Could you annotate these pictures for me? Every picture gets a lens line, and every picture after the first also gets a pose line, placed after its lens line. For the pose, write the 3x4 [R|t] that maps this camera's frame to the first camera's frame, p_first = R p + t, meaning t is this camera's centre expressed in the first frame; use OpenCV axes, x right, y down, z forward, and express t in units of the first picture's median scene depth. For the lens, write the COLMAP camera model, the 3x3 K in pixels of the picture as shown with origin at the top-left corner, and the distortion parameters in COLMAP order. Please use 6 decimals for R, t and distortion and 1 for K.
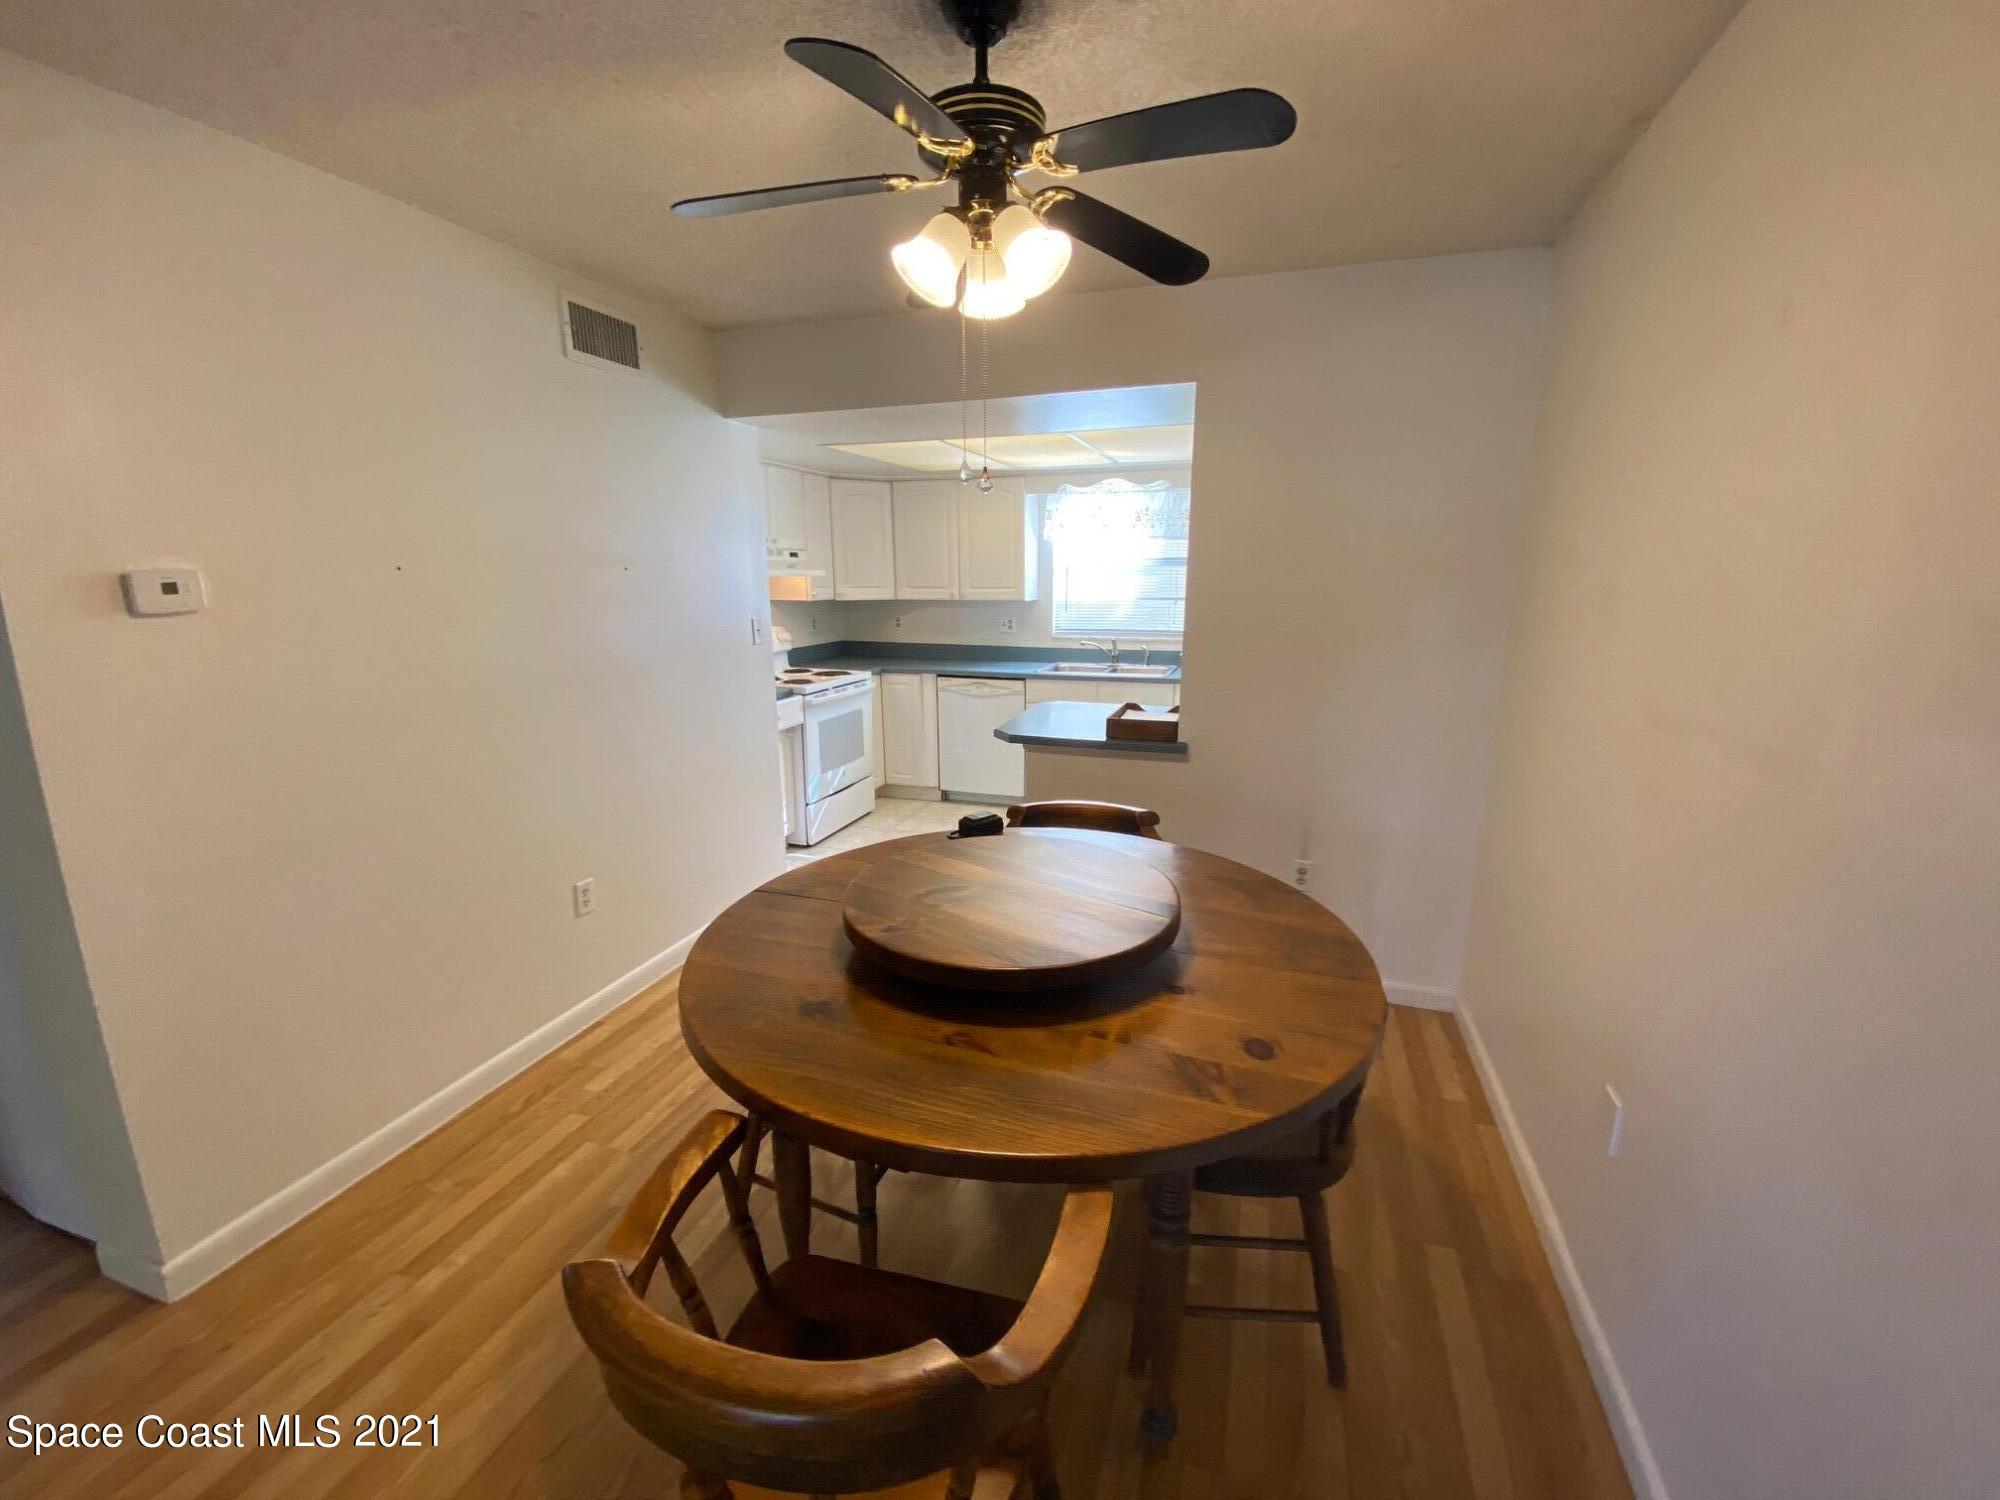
lens RADIAL K [[820.6, 0, 1000.0], [0, 820.6, 750.0], [0, 0, 1]] dist [-0.000024, -0.000015]
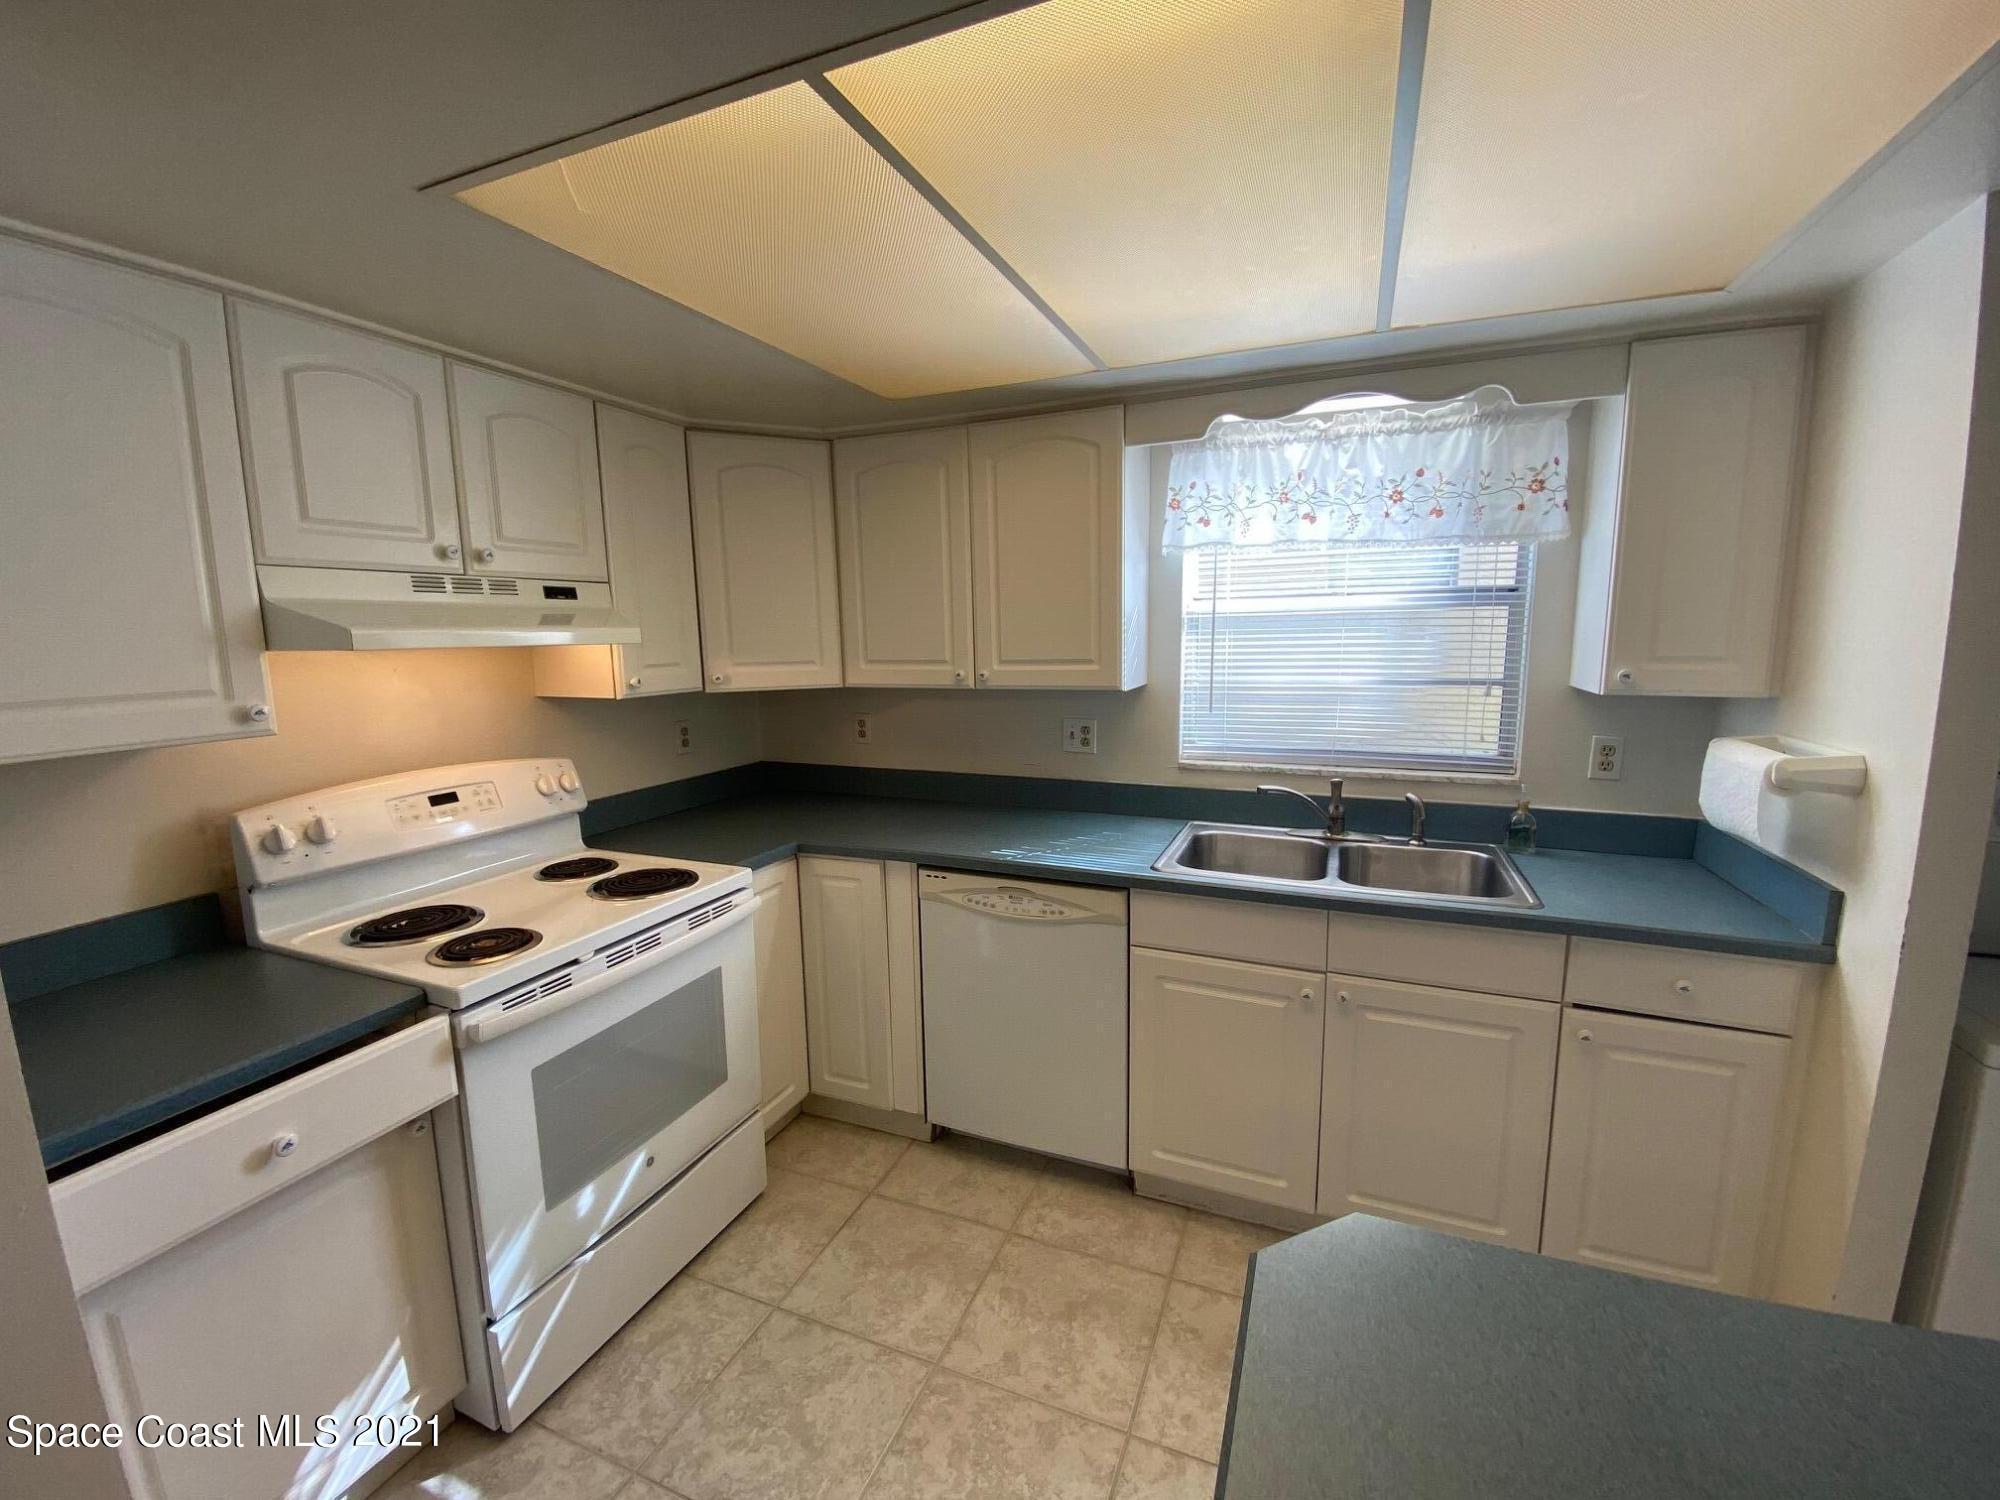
lens RADIAL K [[820.6, 0, 1000.0], [0, 820.6, 750.0], [0, 0, 1]] dist [-0.000024, -0.000015]
pose [[0.996755, -0.003692, -0.080414, 0.000568], [-0.001460, 0.997955, -0.063909, -0.124777], [0.080485, 0.063819, 0.994711, 0.574476]]
